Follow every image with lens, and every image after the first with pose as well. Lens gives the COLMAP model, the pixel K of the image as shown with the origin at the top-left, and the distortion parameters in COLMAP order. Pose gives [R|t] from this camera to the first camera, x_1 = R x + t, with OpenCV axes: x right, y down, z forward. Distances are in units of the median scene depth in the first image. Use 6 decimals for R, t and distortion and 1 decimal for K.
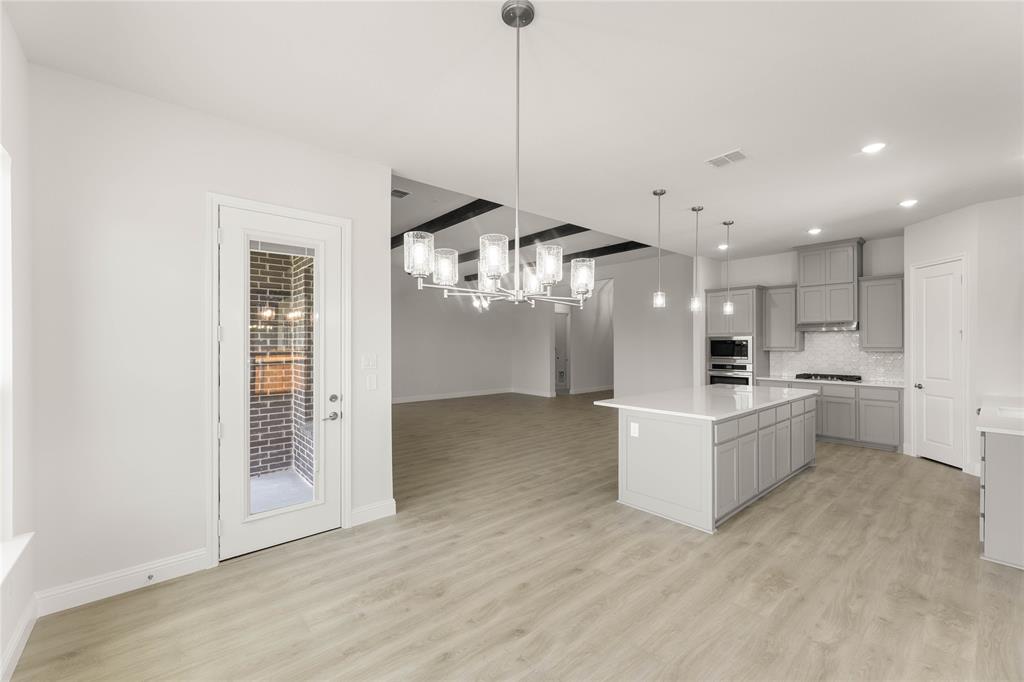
lens RADIAL K [[420.4, 0, 517.7], [0, 420.4, 342.5], [0, 0, 1]] dist [0.001813, -0.000314]
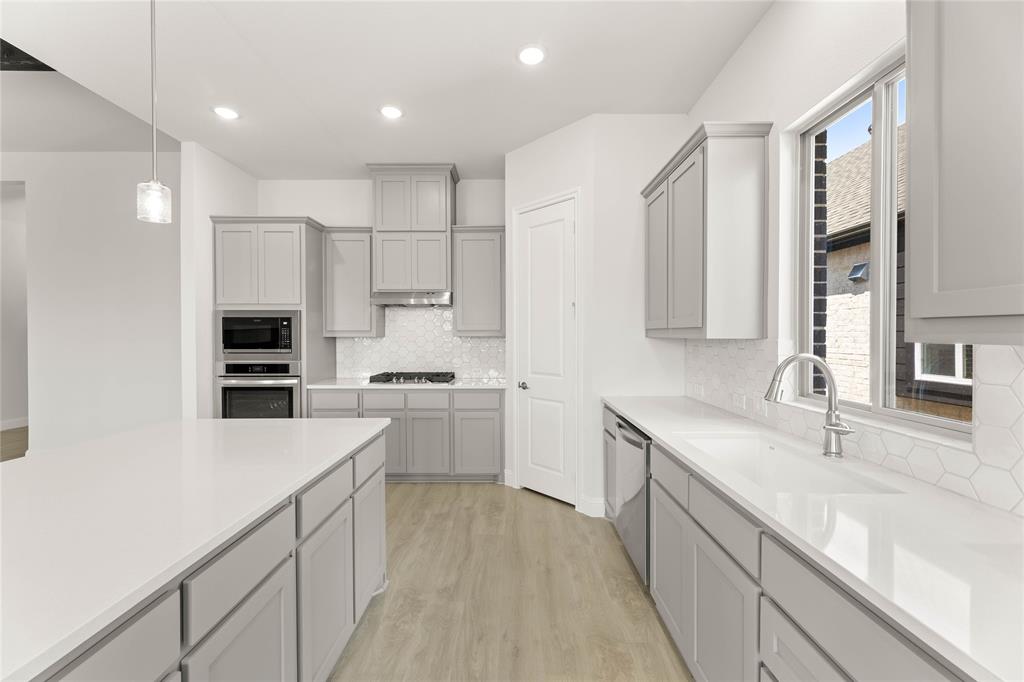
lens RADIAL K [[420.4, 0, 513.7], [0, 420.4, 339.5], [0, 0, 1]] dist [0.001813, -0.000314]
pose [[0.658970, -0.007088, 0.752136, 0.365542], [-0.000984, 0.999947, 0.010286, 0.018537], [-0.752169, -0.007519, 0.658928, 0.477868]]
